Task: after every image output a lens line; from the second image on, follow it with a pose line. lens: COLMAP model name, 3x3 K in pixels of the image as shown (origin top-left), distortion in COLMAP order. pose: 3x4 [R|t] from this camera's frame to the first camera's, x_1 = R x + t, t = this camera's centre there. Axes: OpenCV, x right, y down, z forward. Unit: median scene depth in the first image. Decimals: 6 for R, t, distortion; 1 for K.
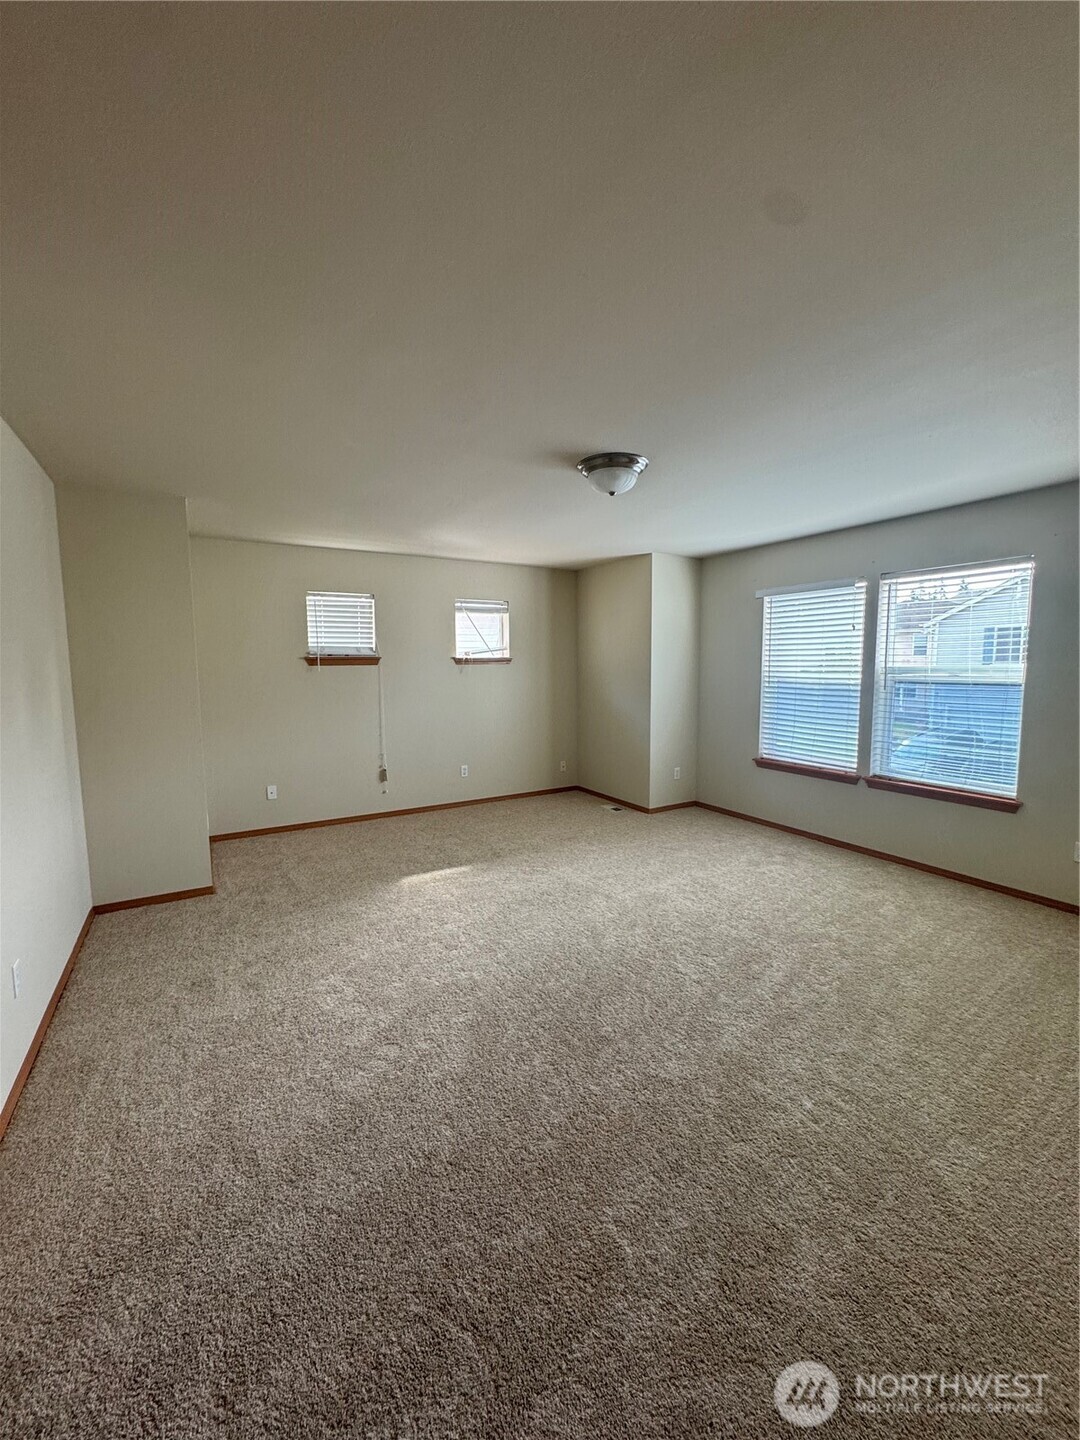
lens RADIAL K [[575.4, 0, 540.0], [0, 575.4, 720.0], [0, 0, 1]] dist [-0.001905, 0.000264]
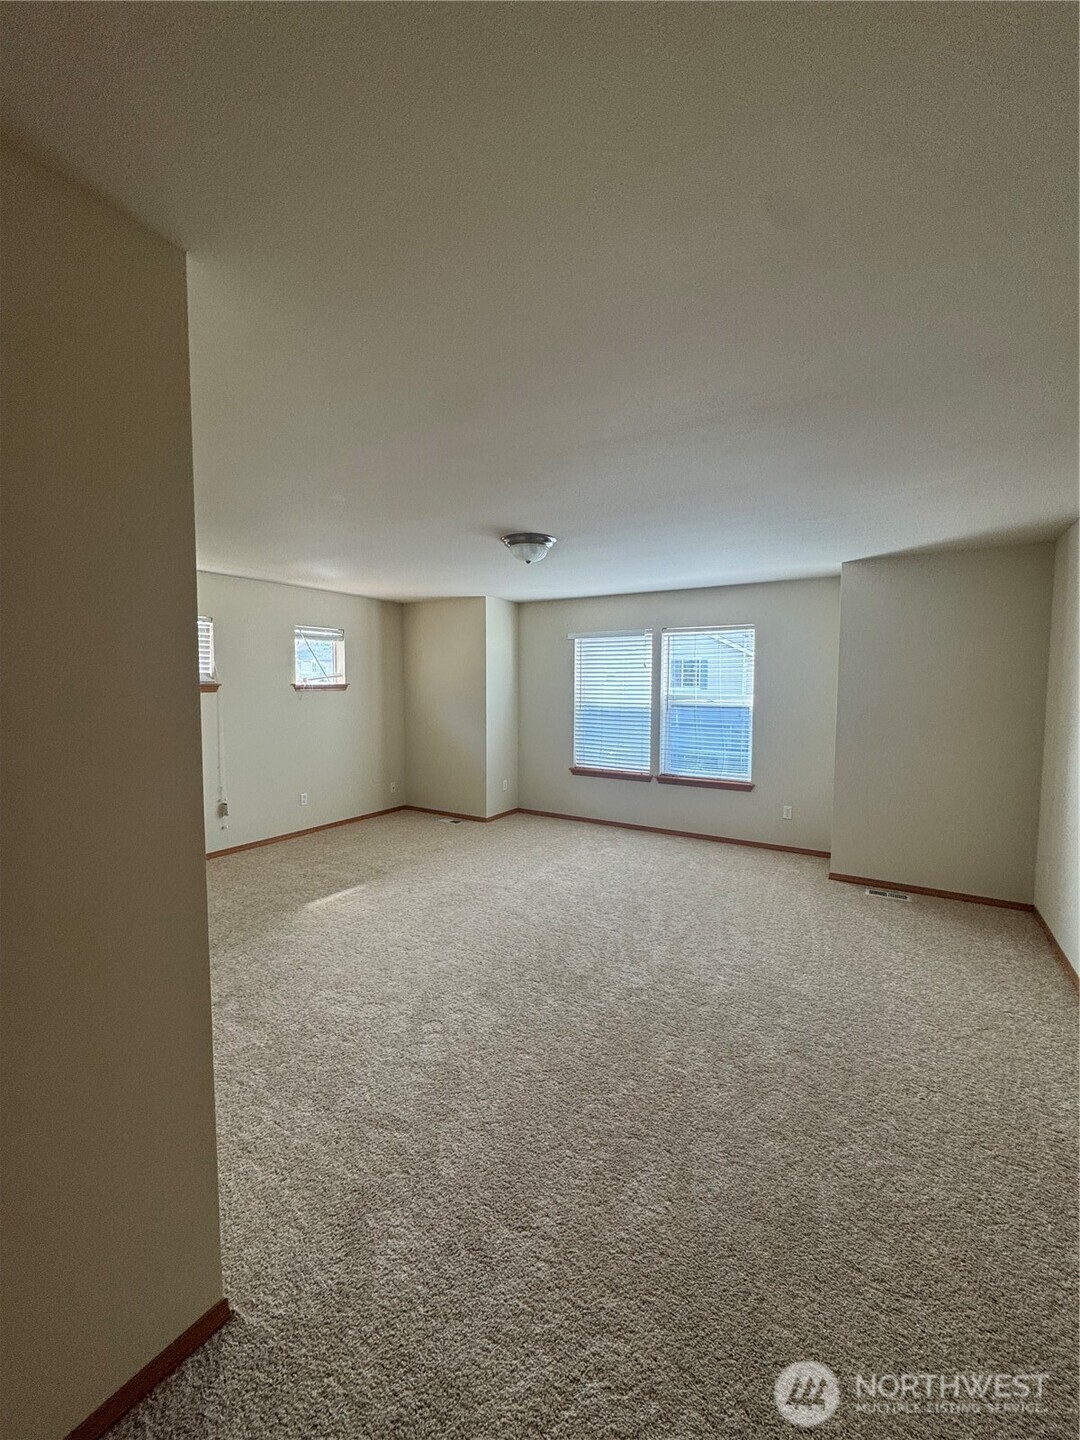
lens RADIAL K [[575.4, 0, 540.0], [0, 575.4, 720.0], [0, 0, 1]] dist [-0.001905, 0.000264]
pose [[0.887807, -0.021109, 0.459731, -0.299149], [0.038031, 0.998896, -0.027579, -0.005229], [-0.458641, 0.041969, 0.887630, -0.086798]]
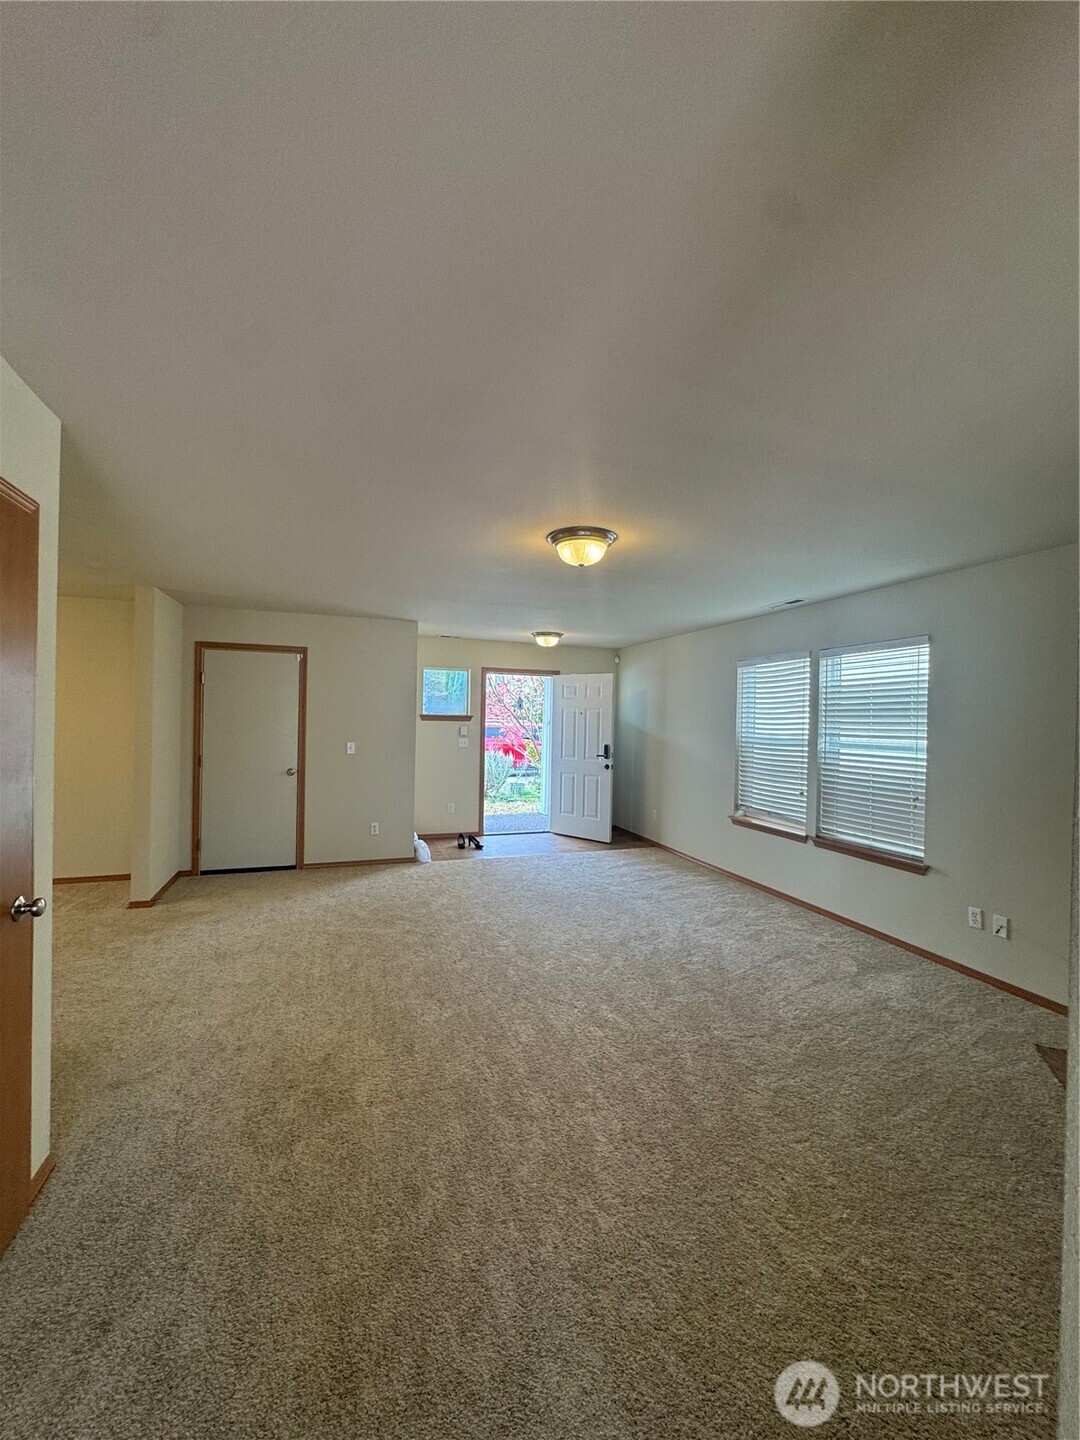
lens RADIAL K [[575.4, 0, 540.0], [0, 575.4, 720.0], [0, 0, 1]] dist [-0.001905, 0.000264]
pose [[0.979922, 0.023052, -0.198044, 0.273527], [-0.044507, 0.993520, -0.104580, 0.019352], [0.194350, 0.111295, 0.974598, -0.169111]]
